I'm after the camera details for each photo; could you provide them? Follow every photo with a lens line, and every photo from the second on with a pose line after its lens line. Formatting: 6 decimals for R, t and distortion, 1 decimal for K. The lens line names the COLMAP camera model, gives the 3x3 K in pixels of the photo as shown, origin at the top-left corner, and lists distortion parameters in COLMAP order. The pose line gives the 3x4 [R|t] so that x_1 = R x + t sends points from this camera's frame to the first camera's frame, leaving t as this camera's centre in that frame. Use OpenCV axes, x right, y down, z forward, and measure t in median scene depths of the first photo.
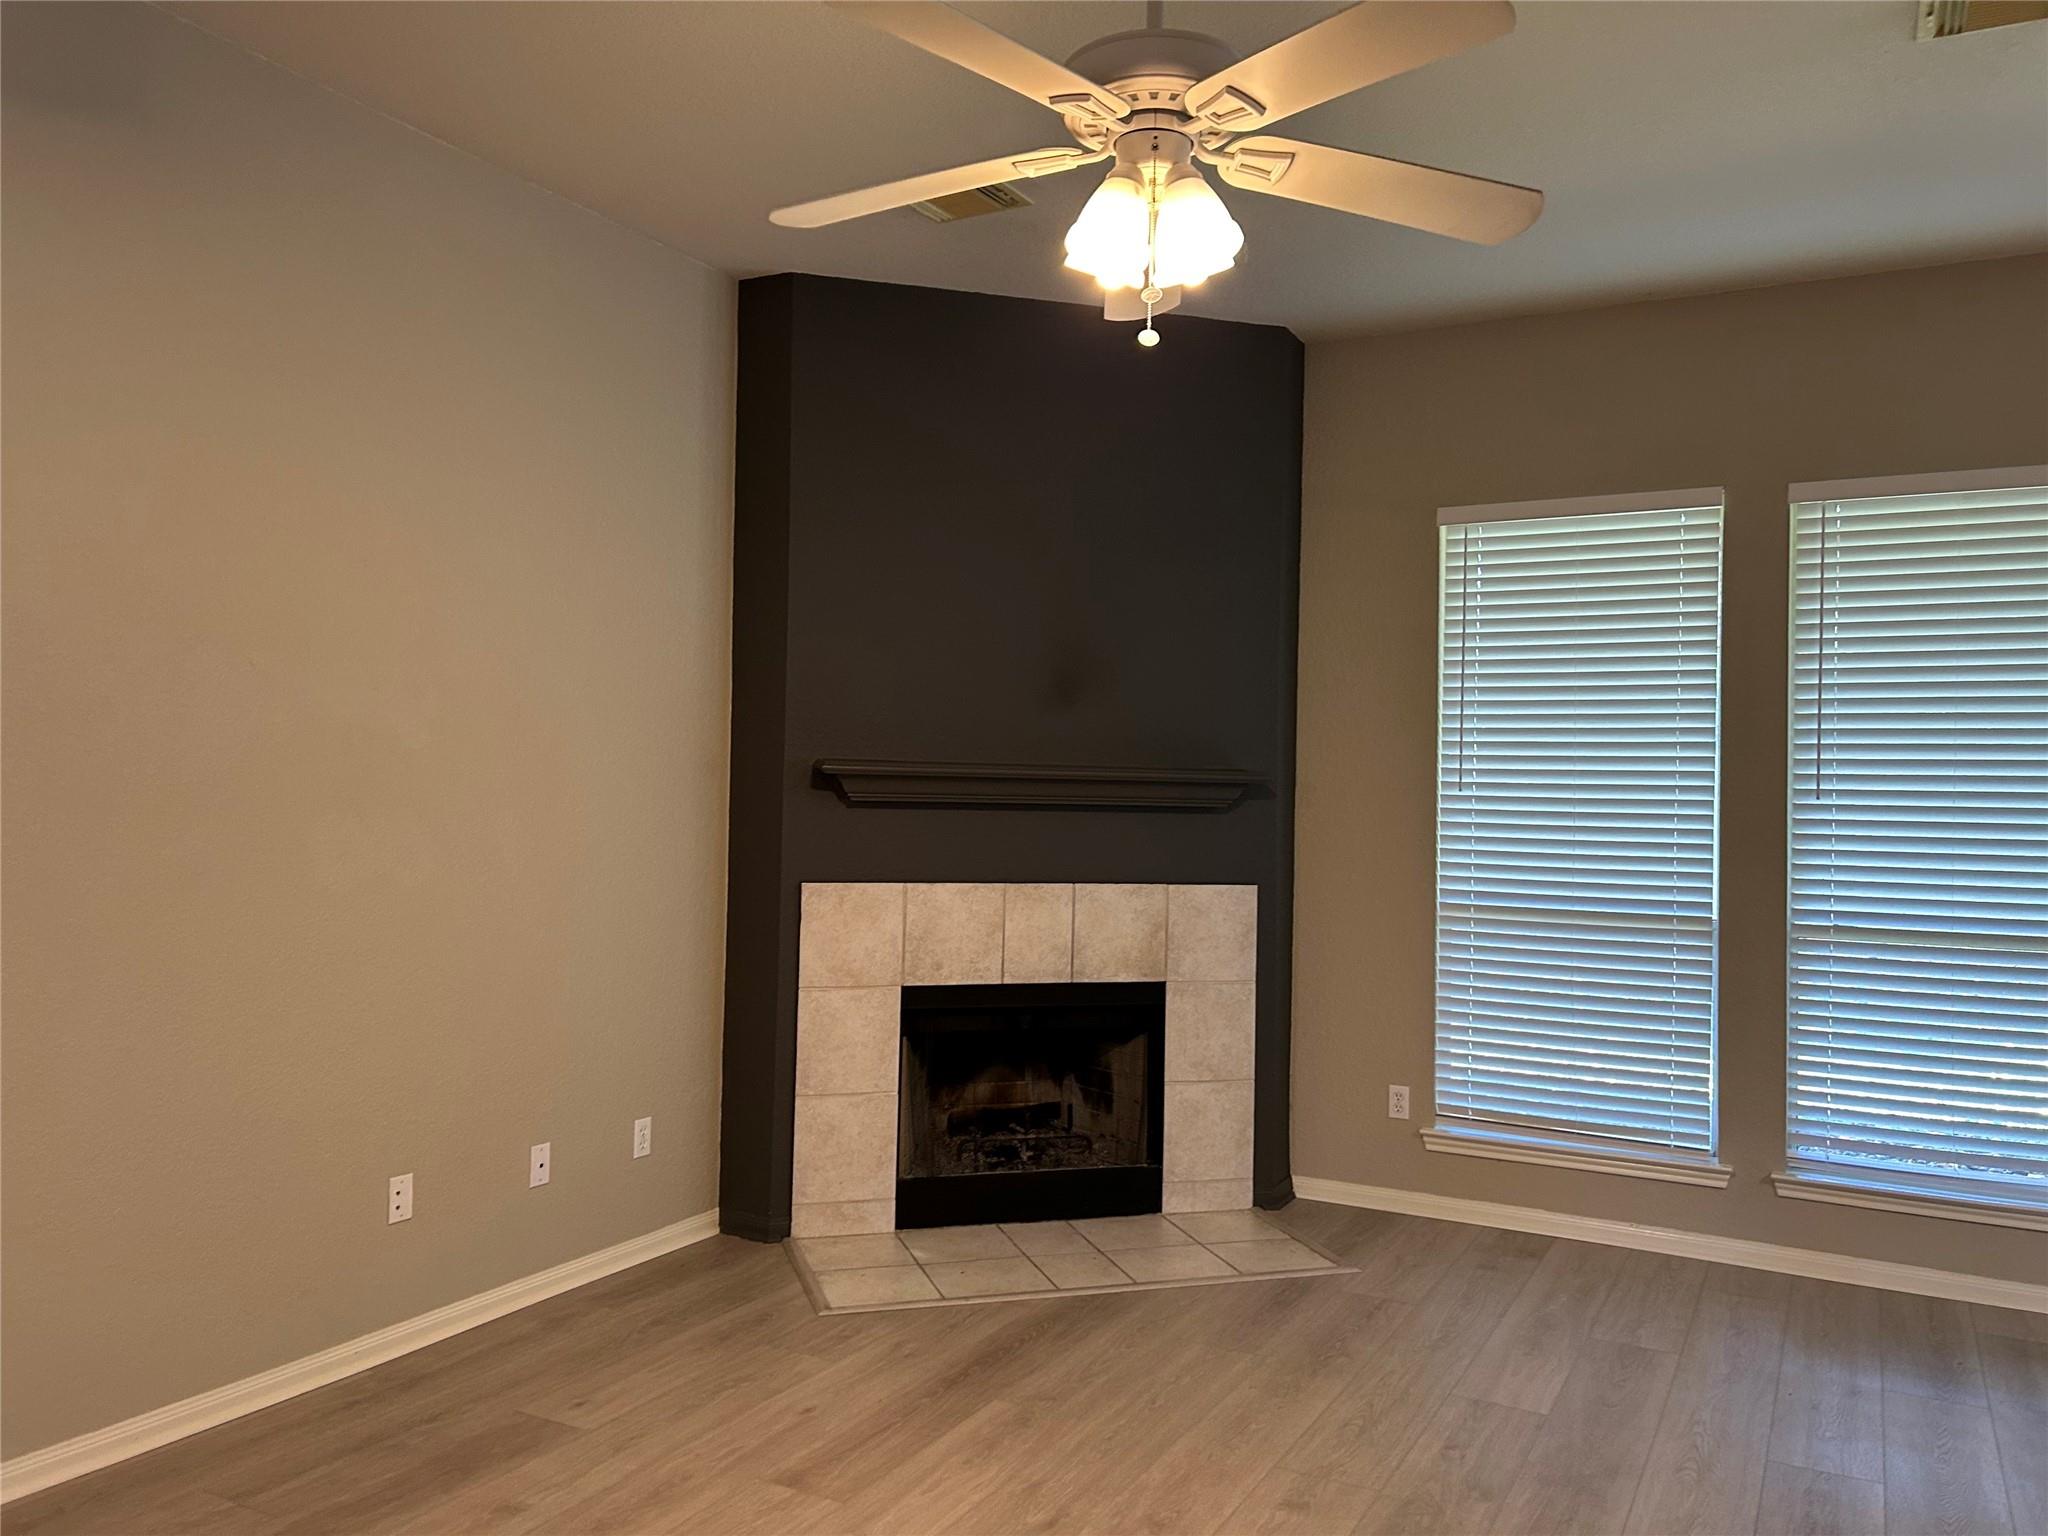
lens RADIAL K [[1533.9, 0, 1019.1], [0, 1533.9, 758.5], [0, 0, 1]] dist [0.060663, -0.074345]
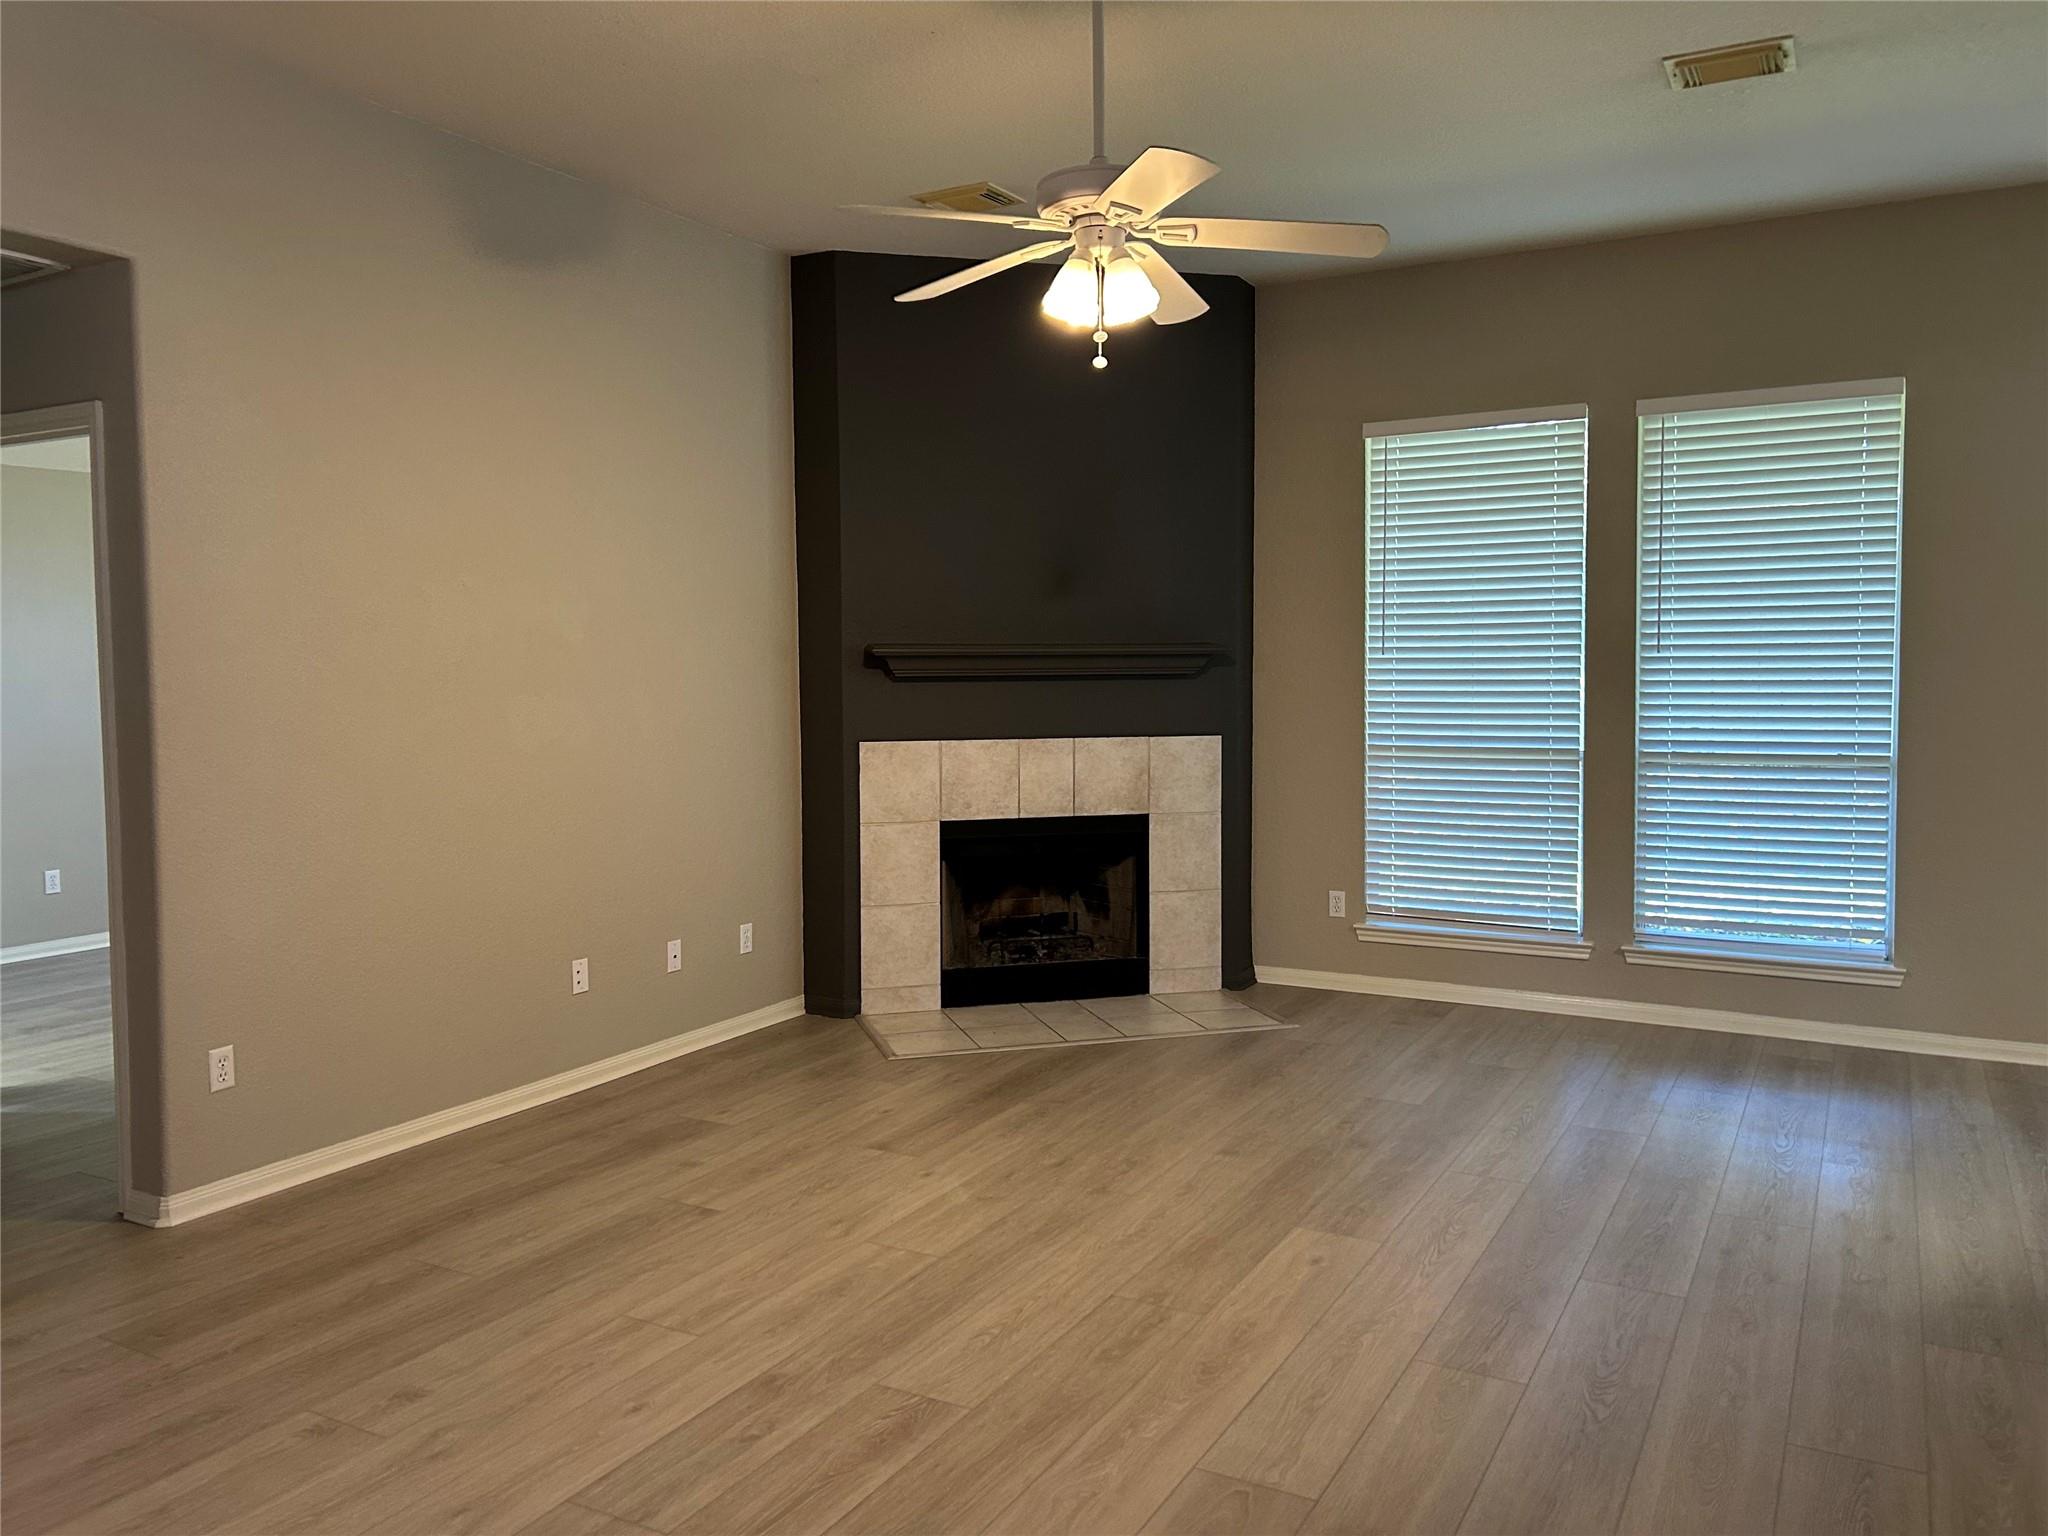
lens RADIAL K [[1533.9, 0, 1019.1], [0, 1533.9, 758.5], [0, 0, 1]] dist [0.060663, -0.074345]
pose [[0.999556, -0.026976, -0.012618, 0.006746], [0.027908, 0.996342, 0.080770, -0.004159], [0.010393, -0.081086, 0.996653, -0.264093]]
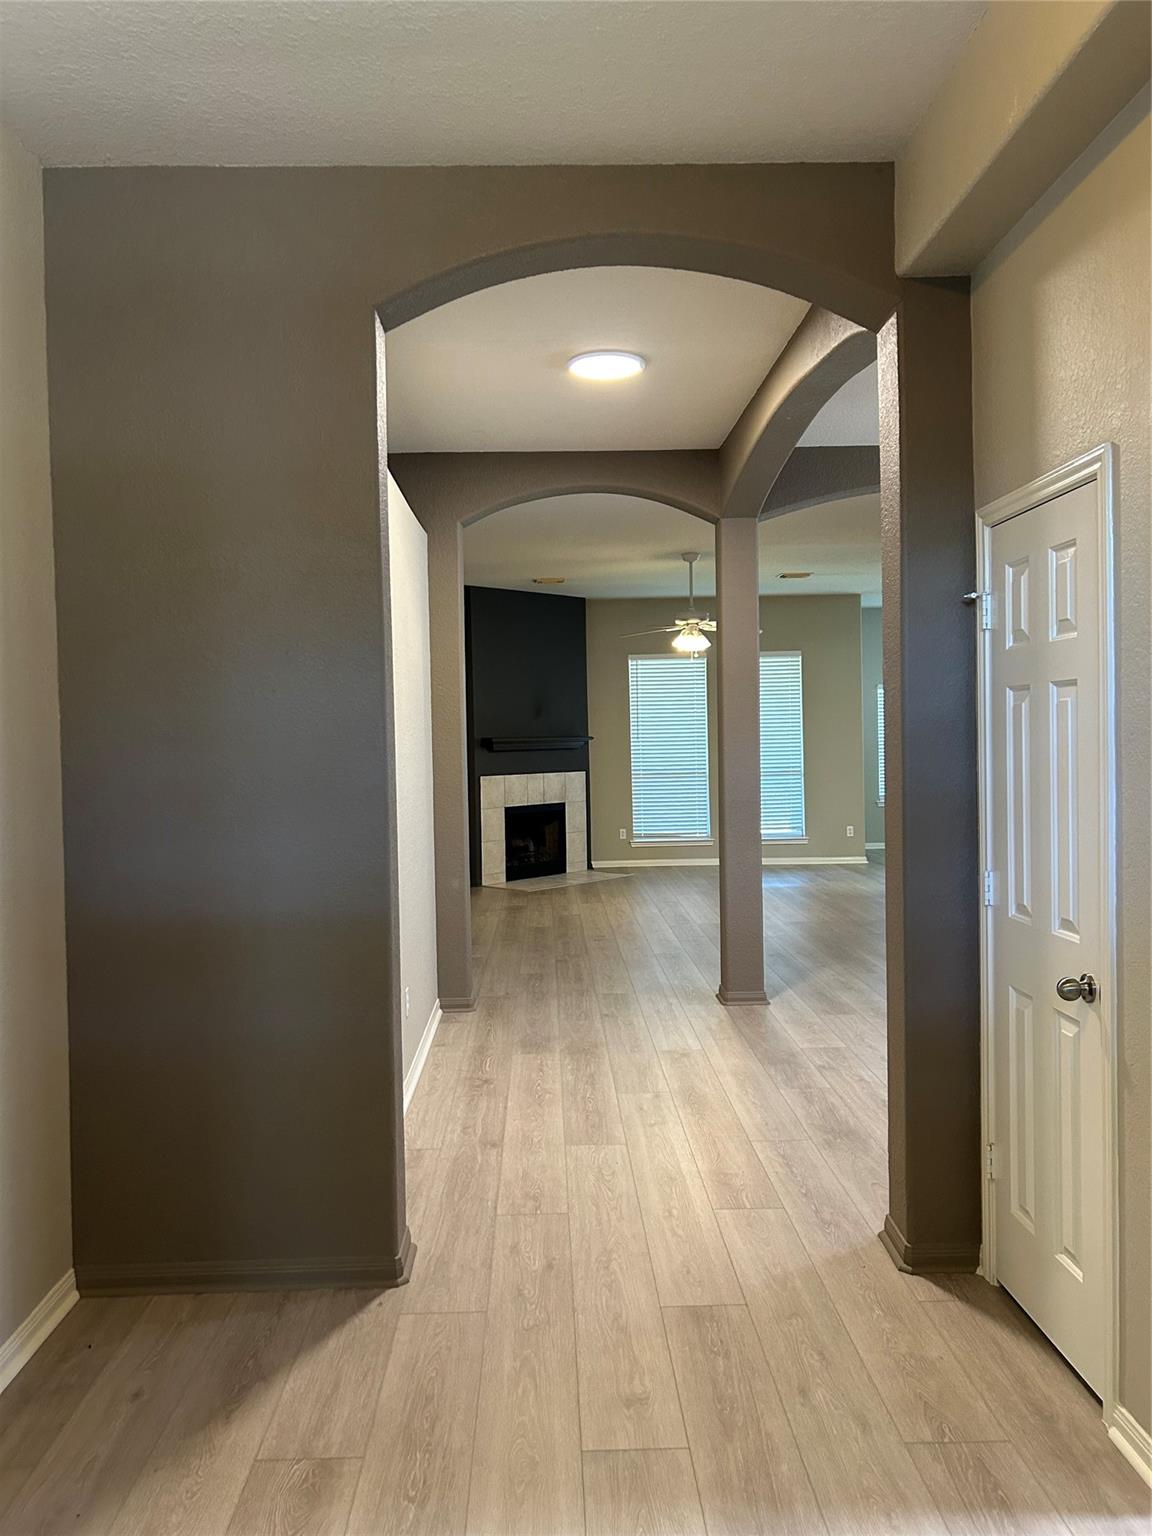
lens RADIAL K [[1170.7, 0, 572.6], [0, 1170.7, 772.5], [0, 0, 1]] dist [0.042038, -0.051265]
pose [[0.862558, -0.054548, 0.503009, -1.207045], [0.028860, 0.997857, 0.058723, -0.066362], [-0.505134, -0.036135, 0.862284, -1.214557]]
